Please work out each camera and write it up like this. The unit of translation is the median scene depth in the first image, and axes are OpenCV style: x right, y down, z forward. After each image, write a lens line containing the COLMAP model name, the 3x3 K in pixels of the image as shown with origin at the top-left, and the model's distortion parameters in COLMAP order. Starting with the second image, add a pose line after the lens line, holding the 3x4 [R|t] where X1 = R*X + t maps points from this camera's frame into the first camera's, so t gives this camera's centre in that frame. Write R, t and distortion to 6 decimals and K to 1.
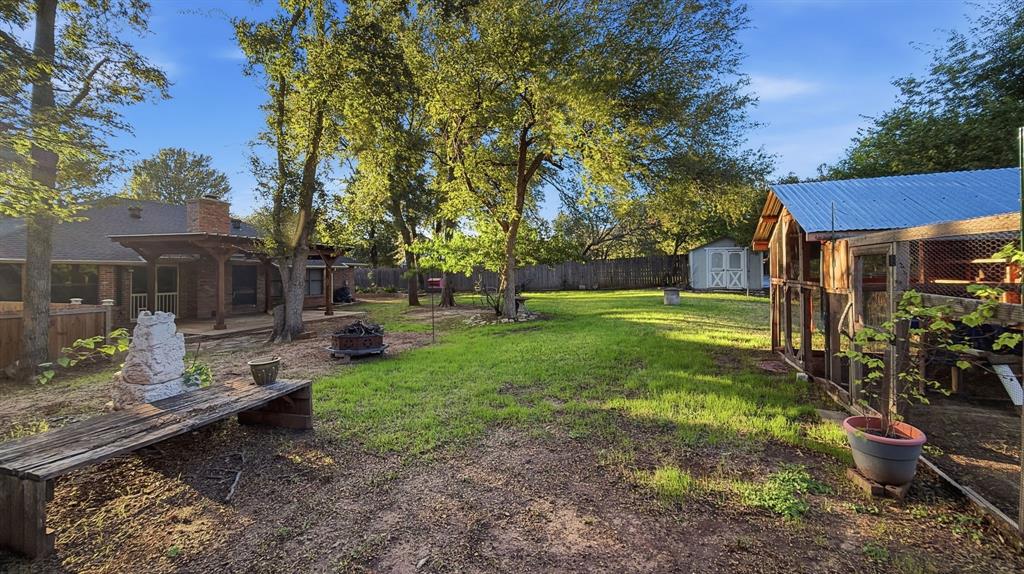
lens RADIAL K [[408.6, 0, 515.6], [0, 408.6, 273.3], [0, 0, 1]] dist [-0.000051, -0.000072]
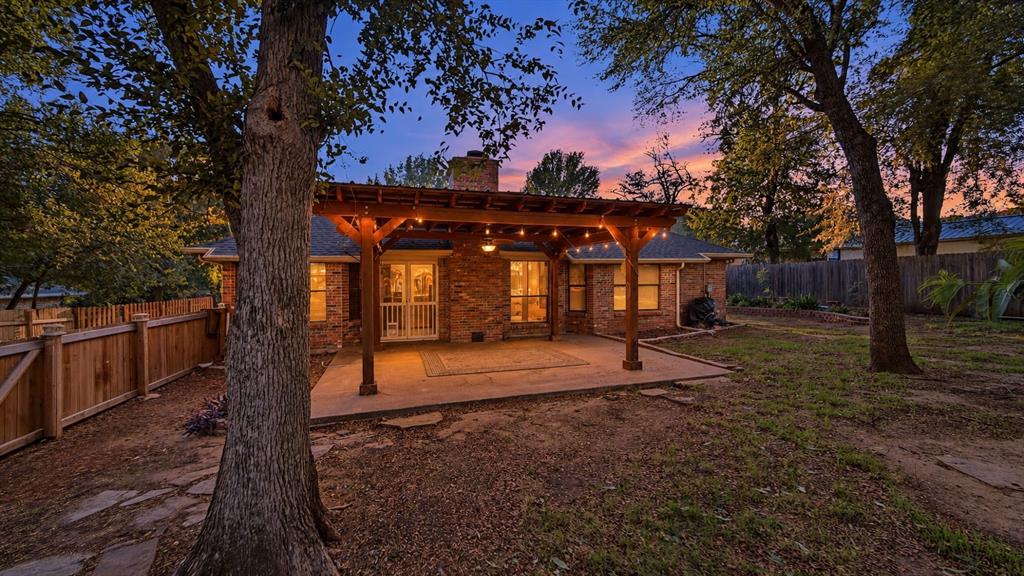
lens RADIAL K [[398.9, 0, 511.9], [0, 398.9, 290.0], [0, 0, 1]] dist [-0.000571, 0.000142]
pose [[0.600496, 0.018365, -0.799417, -0.122916], [0.011392, 0.999438, 0.031517, 0.004128], [0.799547, -0.028033, 0.599949, 0.396061]]
